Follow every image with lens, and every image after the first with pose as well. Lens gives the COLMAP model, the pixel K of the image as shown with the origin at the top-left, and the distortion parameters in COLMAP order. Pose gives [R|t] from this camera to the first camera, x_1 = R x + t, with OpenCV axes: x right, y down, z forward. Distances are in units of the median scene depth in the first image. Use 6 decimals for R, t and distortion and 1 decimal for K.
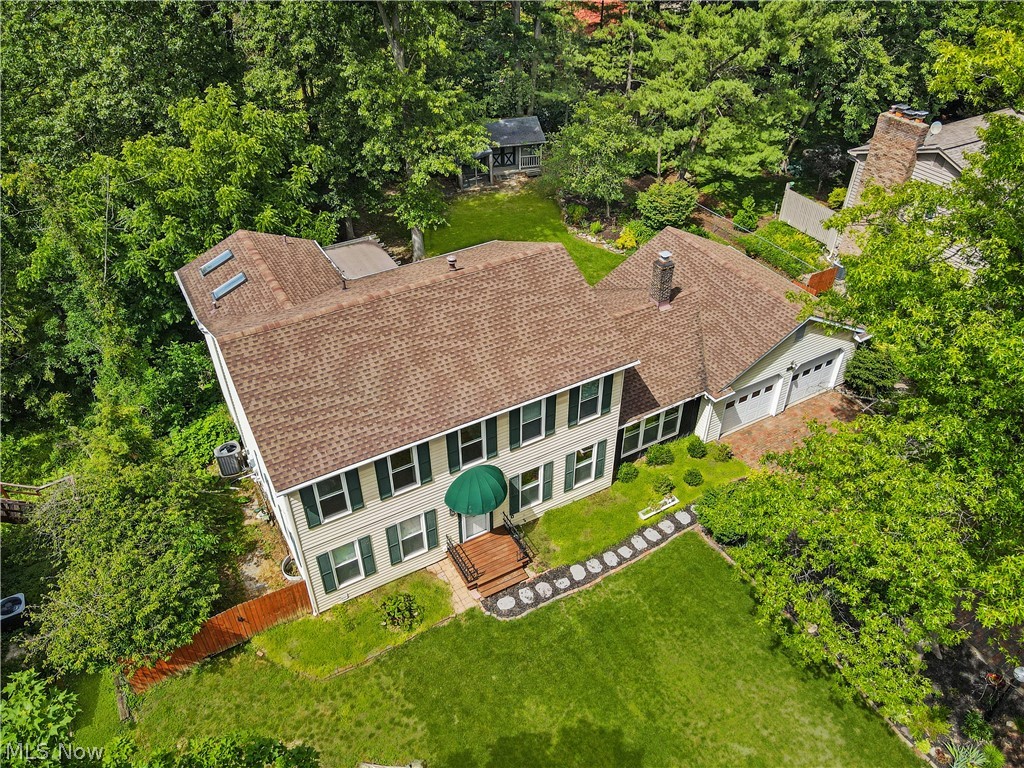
lens RADIAL K [[747.0, 0, 513.6], [0, 747.0, 392.5], [0, 0, 1]] dist [-0.019019, 0.060316]
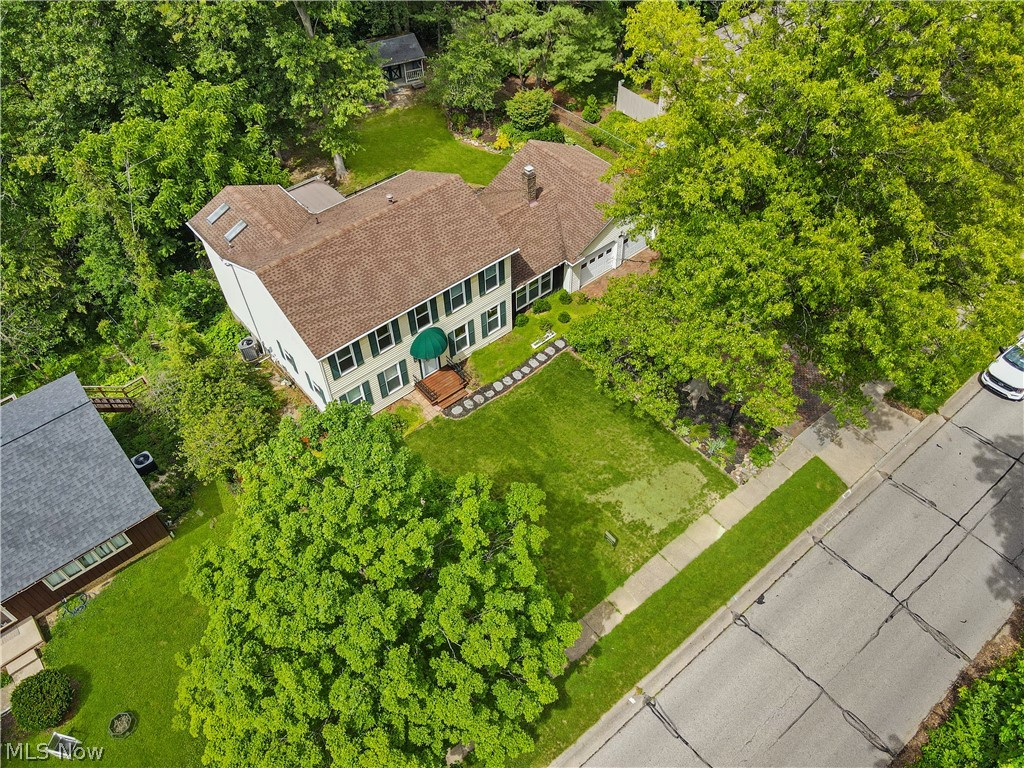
lens RADIAL K [[747.0, 0, 513.6], [0, 747.0, 392.5], [0, 0, 1]] dist [-0.019019, 0.060316]
pose [[0.982541, -0.149595, 0.110613, -0.057670], [0.126565, 0.973210, 0.191948, -0.046532], [-0.136364, -0.174597, 0.975152, -0.541527]]
